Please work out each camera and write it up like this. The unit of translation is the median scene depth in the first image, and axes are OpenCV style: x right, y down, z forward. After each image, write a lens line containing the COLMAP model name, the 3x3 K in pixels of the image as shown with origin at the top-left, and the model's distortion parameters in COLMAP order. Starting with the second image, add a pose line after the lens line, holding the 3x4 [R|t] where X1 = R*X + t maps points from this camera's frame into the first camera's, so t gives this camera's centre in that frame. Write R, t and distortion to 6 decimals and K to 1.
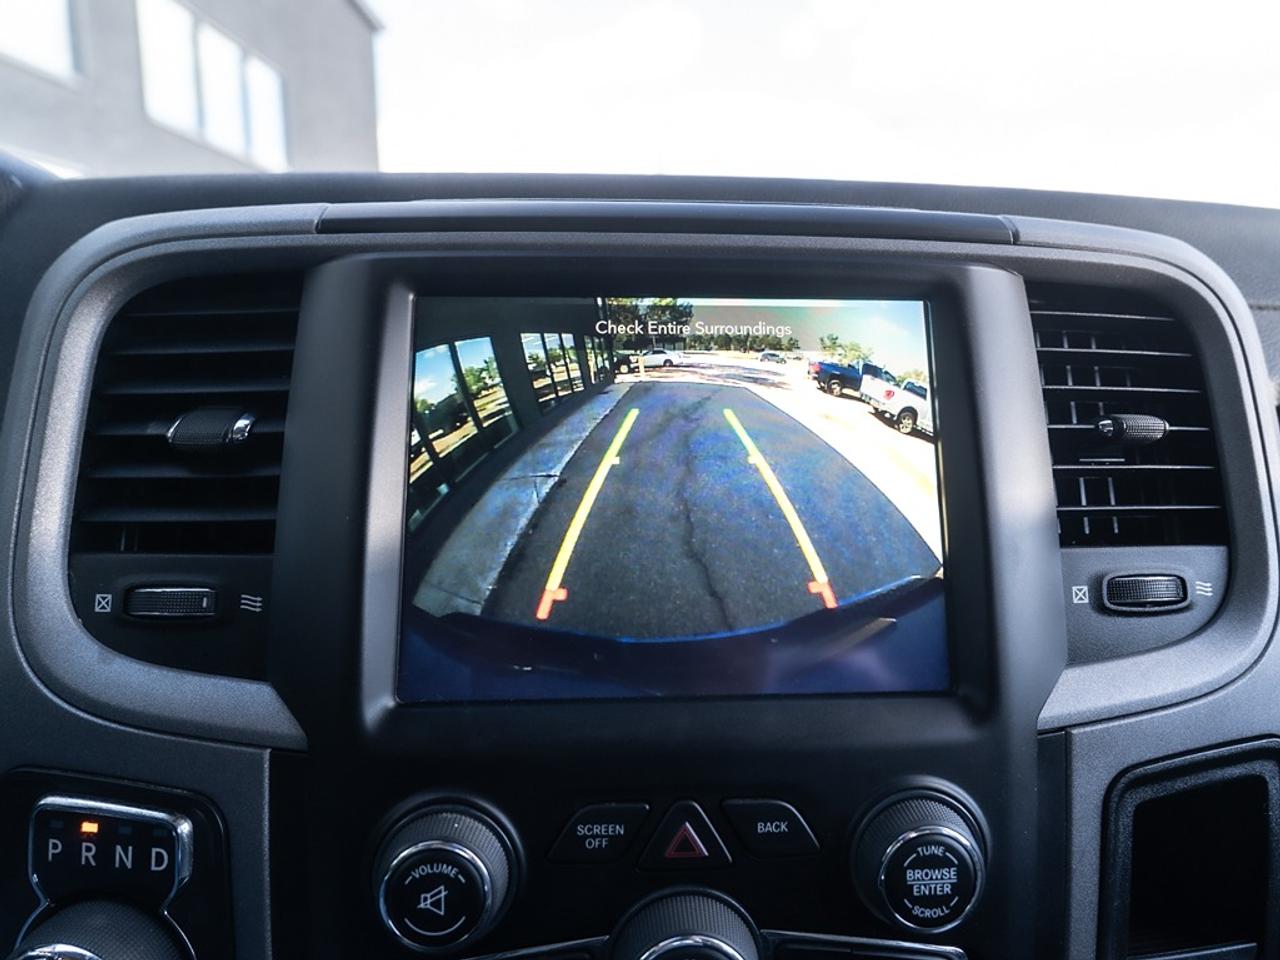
lens RADIAL K [[802.2, 0, 676.6], [0, 802.2, 448.8], [0, 0, 1]] dist [-0.008882, -0.002543]
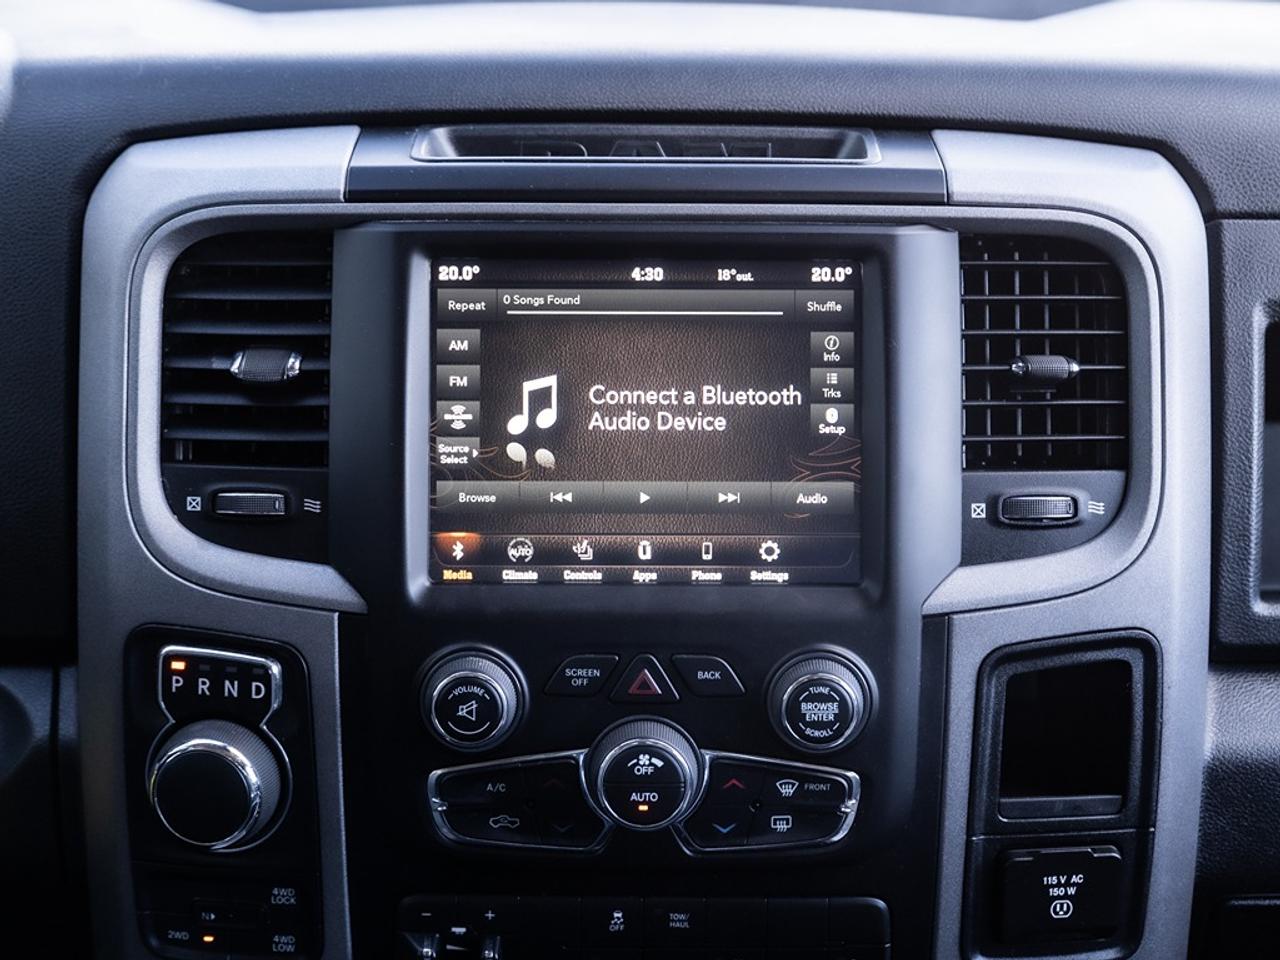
lens RADIAL K [[2062.7, 0, 610.0], [0, 2062.7, 442.1], [0, 0, 1]] dist [0.072542, 0.000000]
pose [[0.997810, 0.015860, -0.064218, 0.161579], [-0.005119, 0.986434, 0.164079, -0.462109], [0.065949, -0.163391, 0.984355, -2.255857]]
